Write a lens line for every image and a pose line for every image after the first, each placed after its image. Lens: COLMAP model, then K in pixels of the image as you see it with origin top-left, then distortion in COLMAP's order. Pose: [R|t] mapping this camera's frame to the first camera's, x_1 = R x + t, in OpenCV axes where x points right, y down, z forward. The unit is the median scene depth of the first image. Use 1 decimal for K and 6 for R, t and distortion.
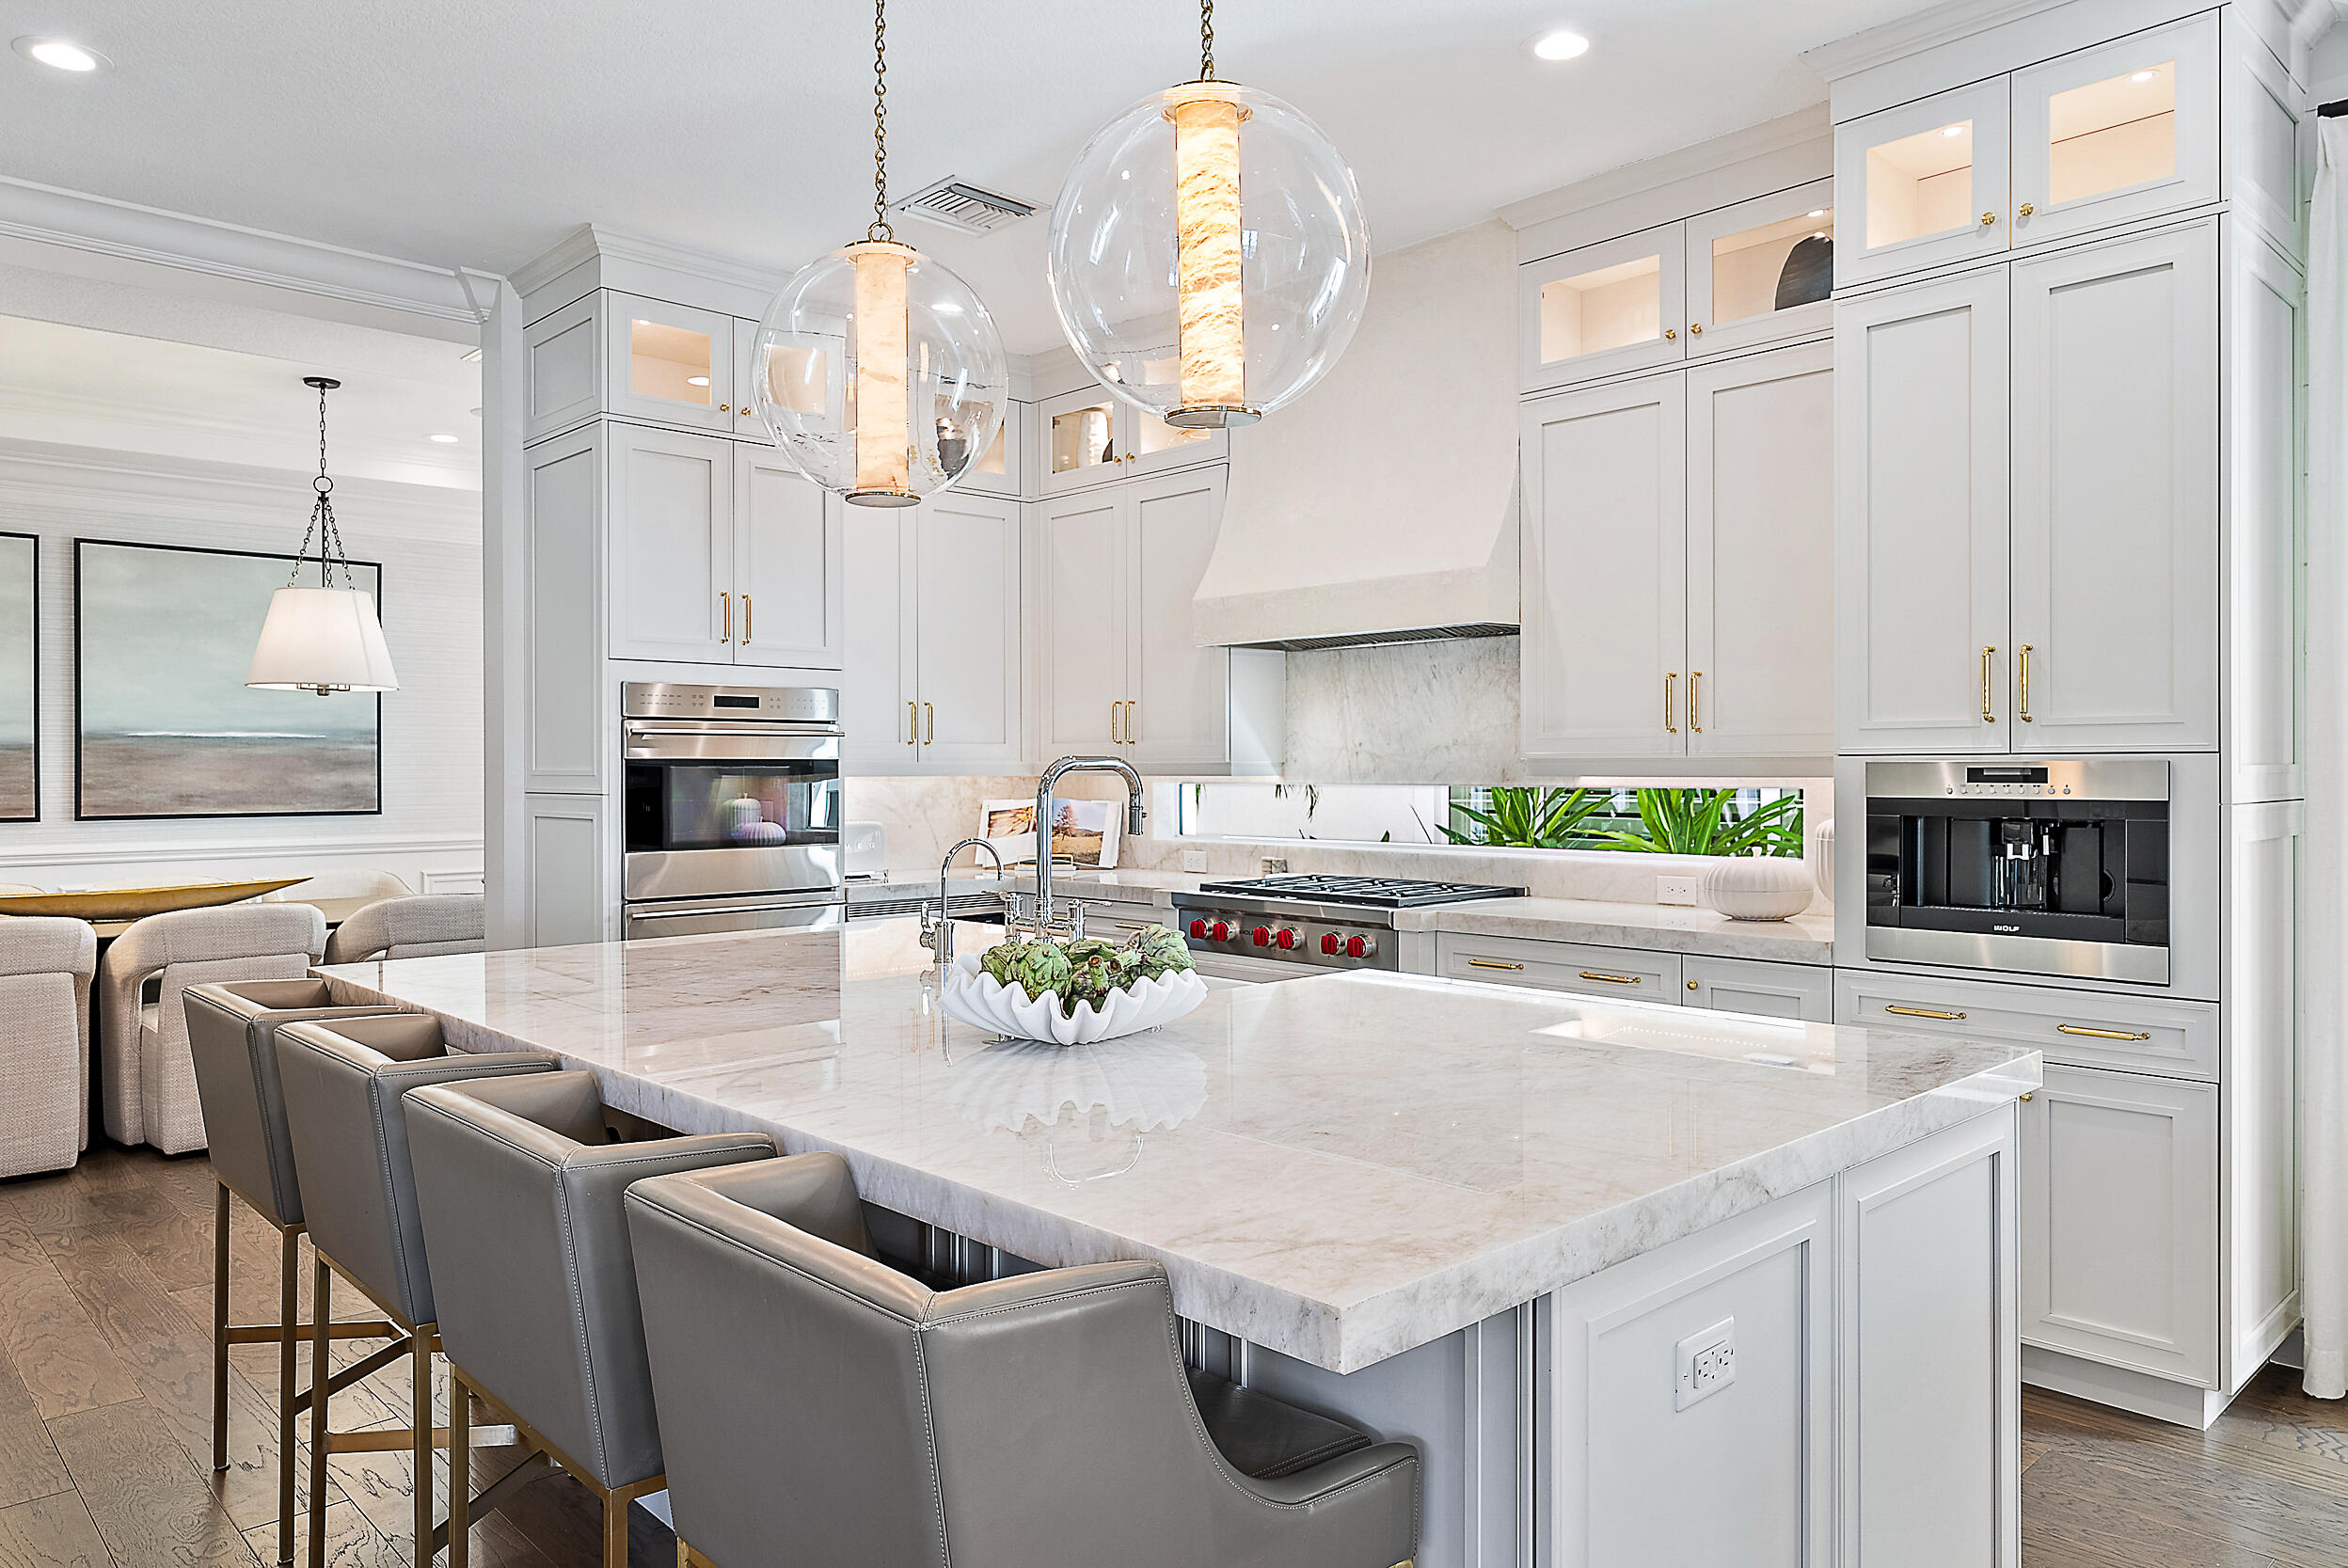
lens RADIAL K [[1549.1, 0, 1175.5], [0, 1549.1, 779.8], [0, 0, 1]] dist [0.001798, 0.001875]
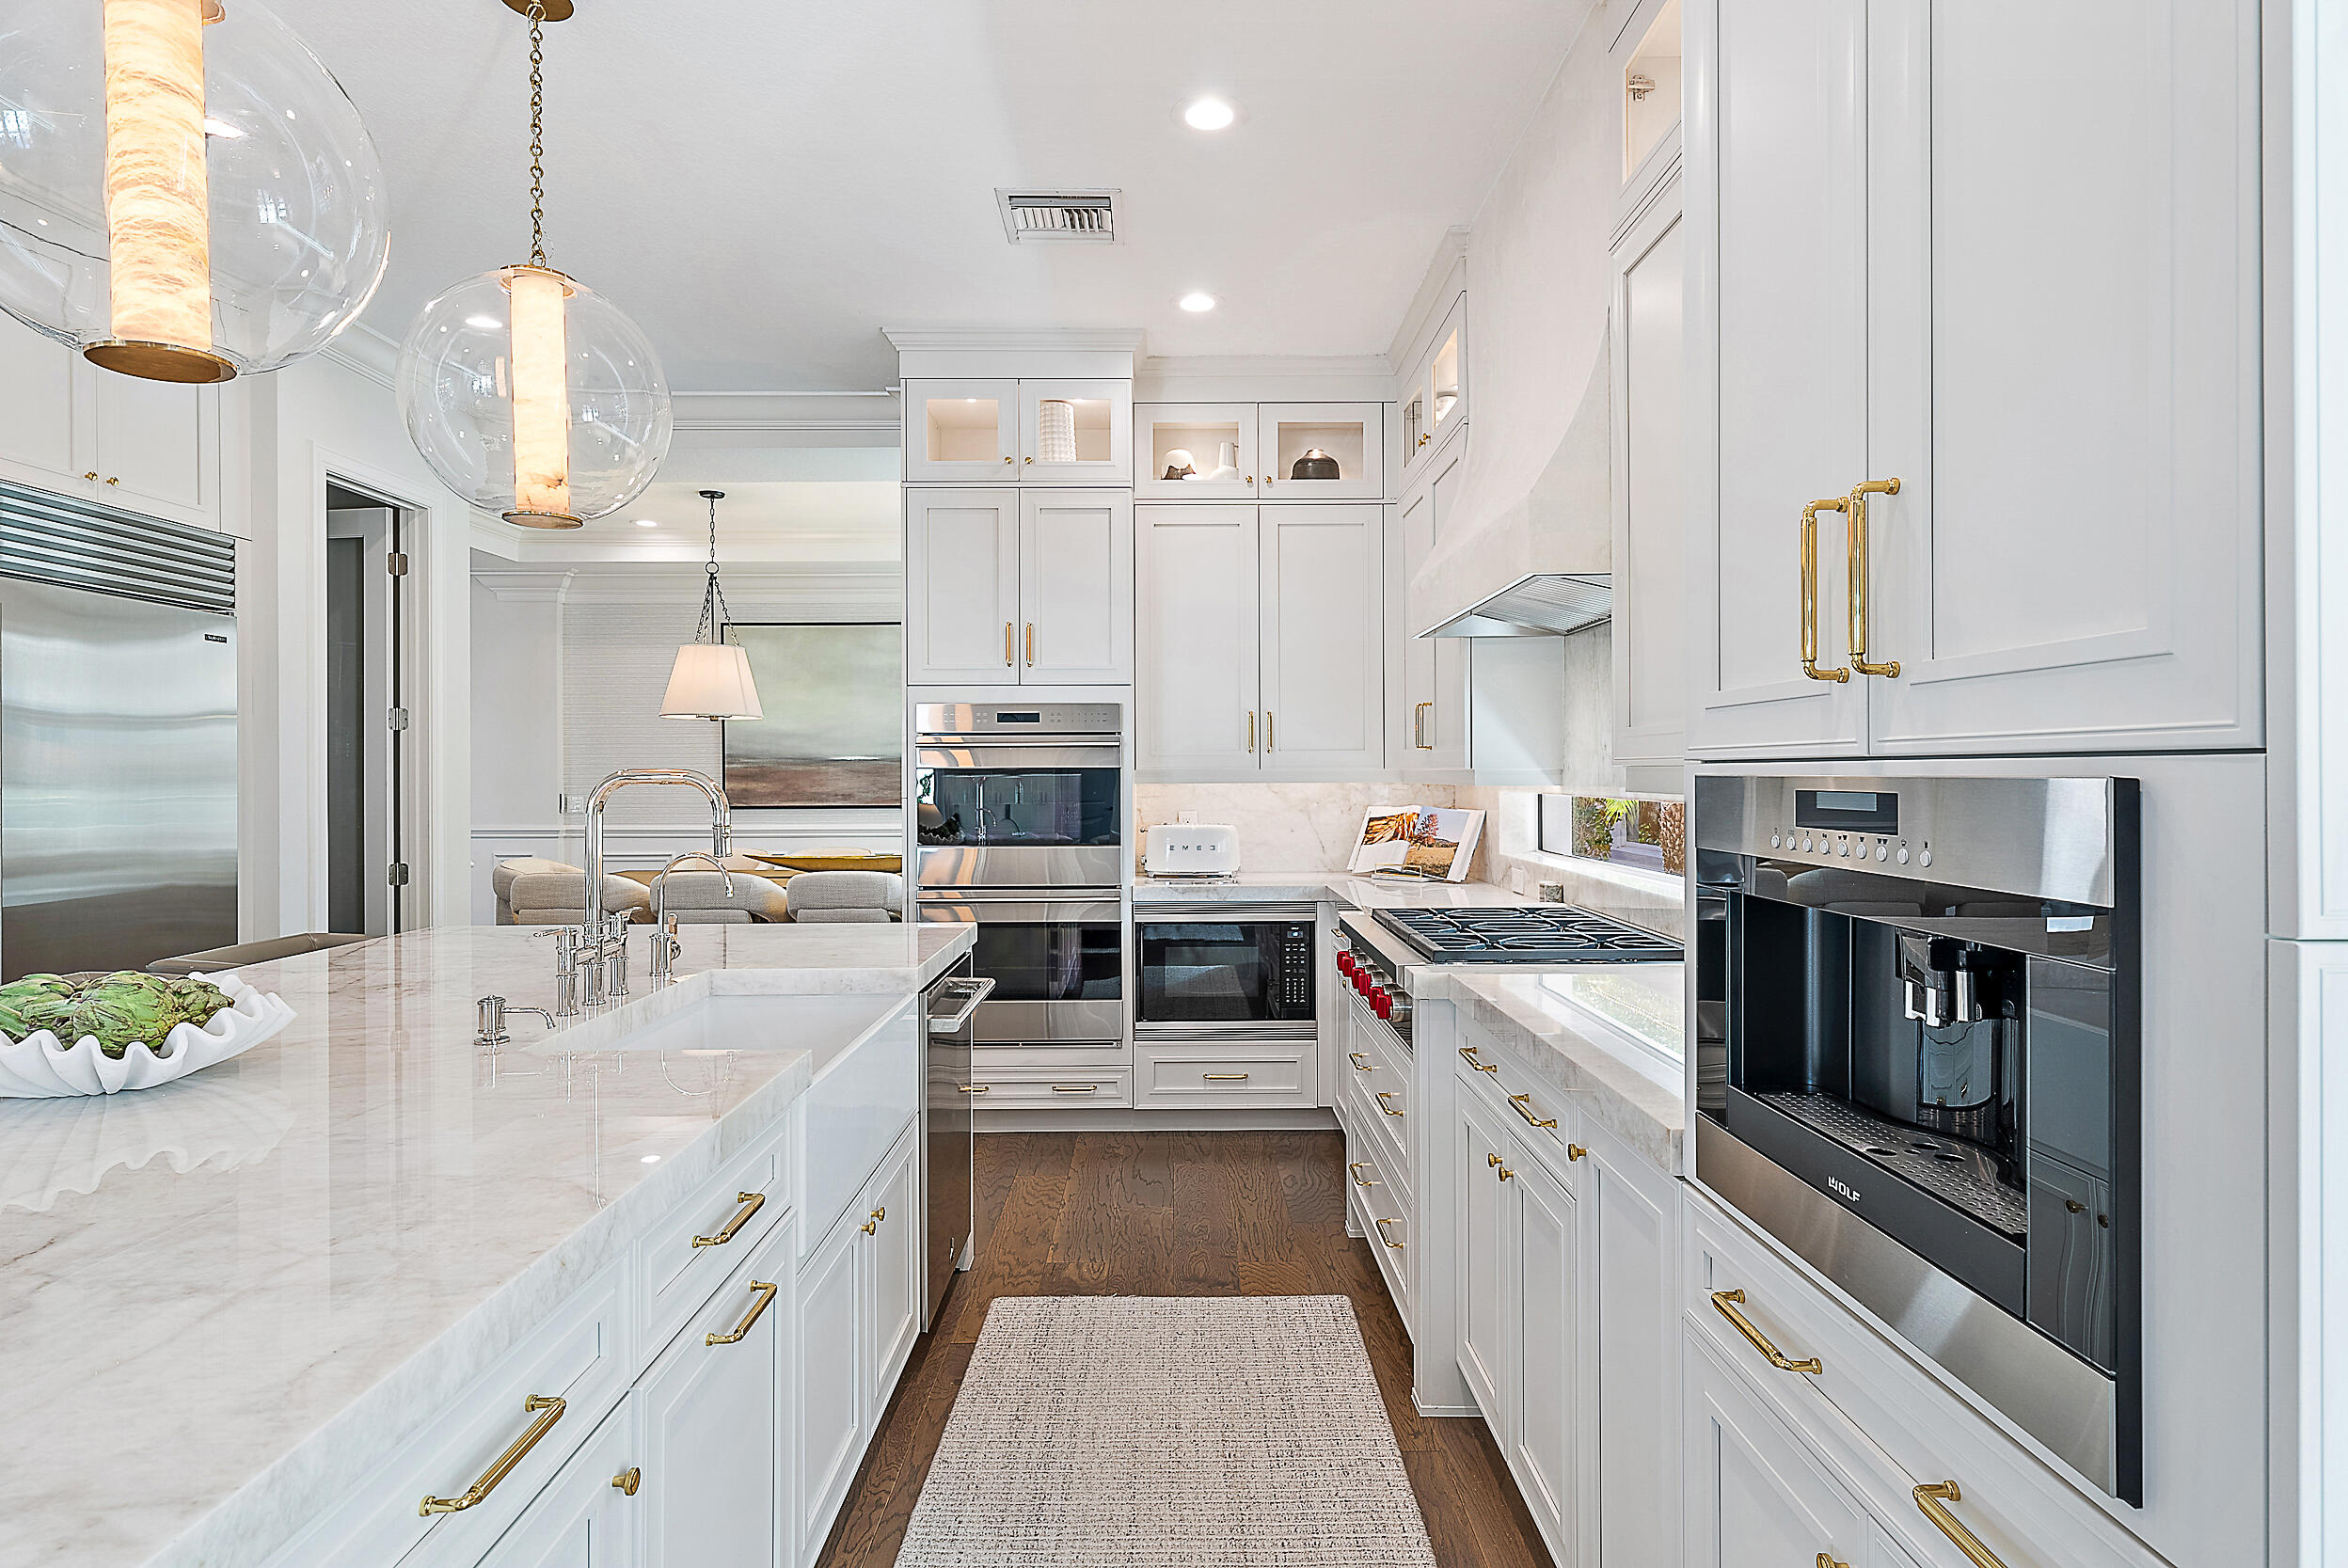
lens RADIAL K [[1217.0, 0, 1174.1], [0, 1217.0, 781.8], [0, 0, 1]] dist [-0.004804, -0.000237]
pose [[0.726390, 0.005808, -0.687258, 0.416038], [-0.004314, 0.999983, 0.003891, -0.007264], [0.687269, 0.000138, 0.726403, 0.433070]]
